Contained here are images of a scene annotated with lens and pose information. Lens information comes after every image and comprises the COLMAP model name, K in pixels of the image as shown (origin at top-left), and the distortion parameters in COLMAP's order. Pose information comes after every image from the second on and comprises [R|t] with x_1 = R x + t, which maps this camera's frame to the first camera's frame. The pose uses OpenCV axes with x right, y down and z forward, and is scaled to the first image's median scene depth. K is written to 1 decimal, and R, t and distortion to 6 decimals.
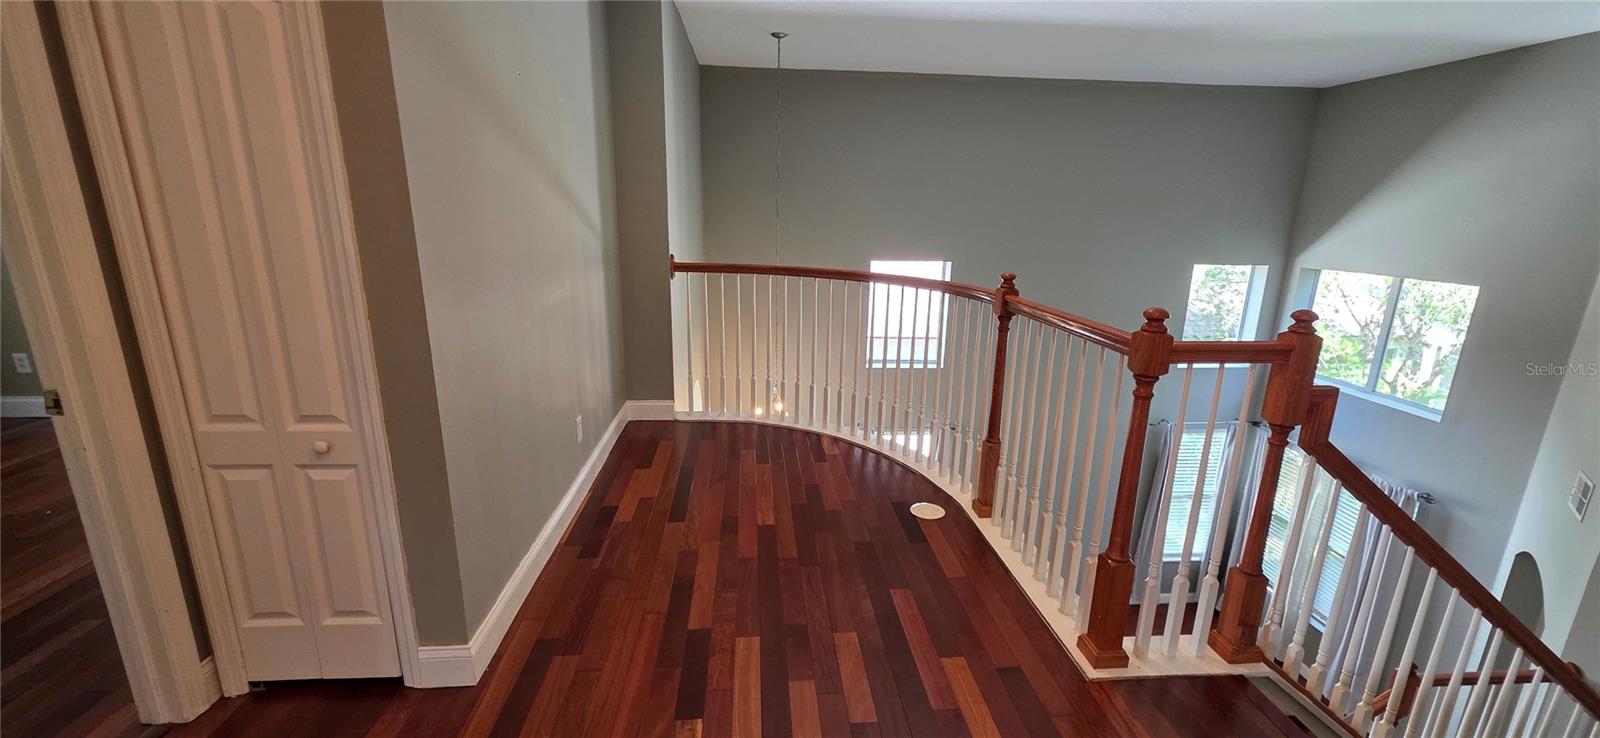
lens RADIAL K [[641.9, 0, 807.3], [0, 641.9, 376.5], [0, 0, 1]] dist [0.002113, -0.000090]
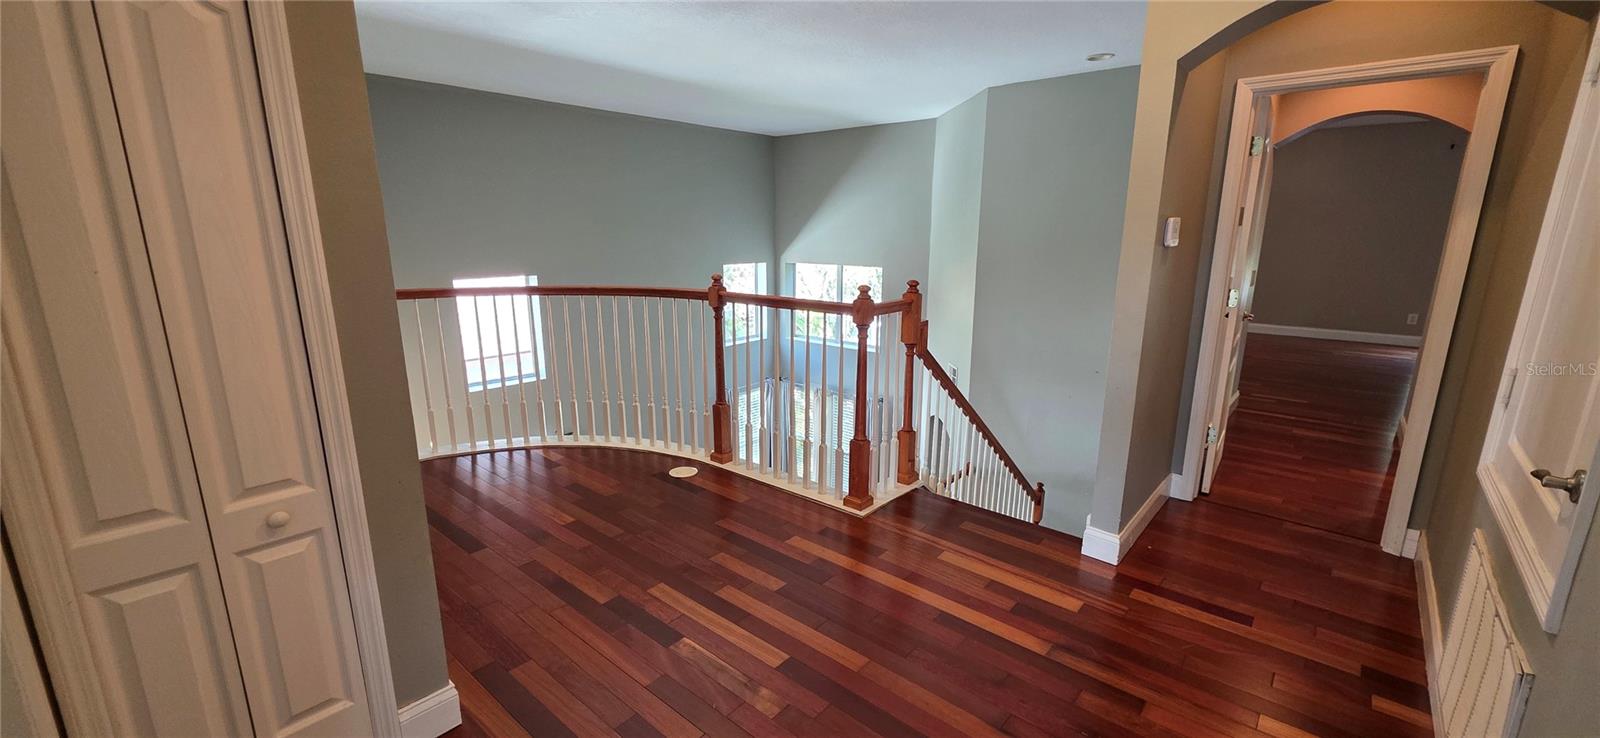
lens RADIAL K [[641.9, 0, 807.3], [0, 641.9, 376.5], [0, 0, 1]] dist [0.002113, -0.000090]
pose [[0.706928, -0.176717, 0.684854, -0.632135], [0.187668, 0.980443, 0.059274, 0.003112], [-0.681934, 0.086623, 0.726266, -0.098081]]
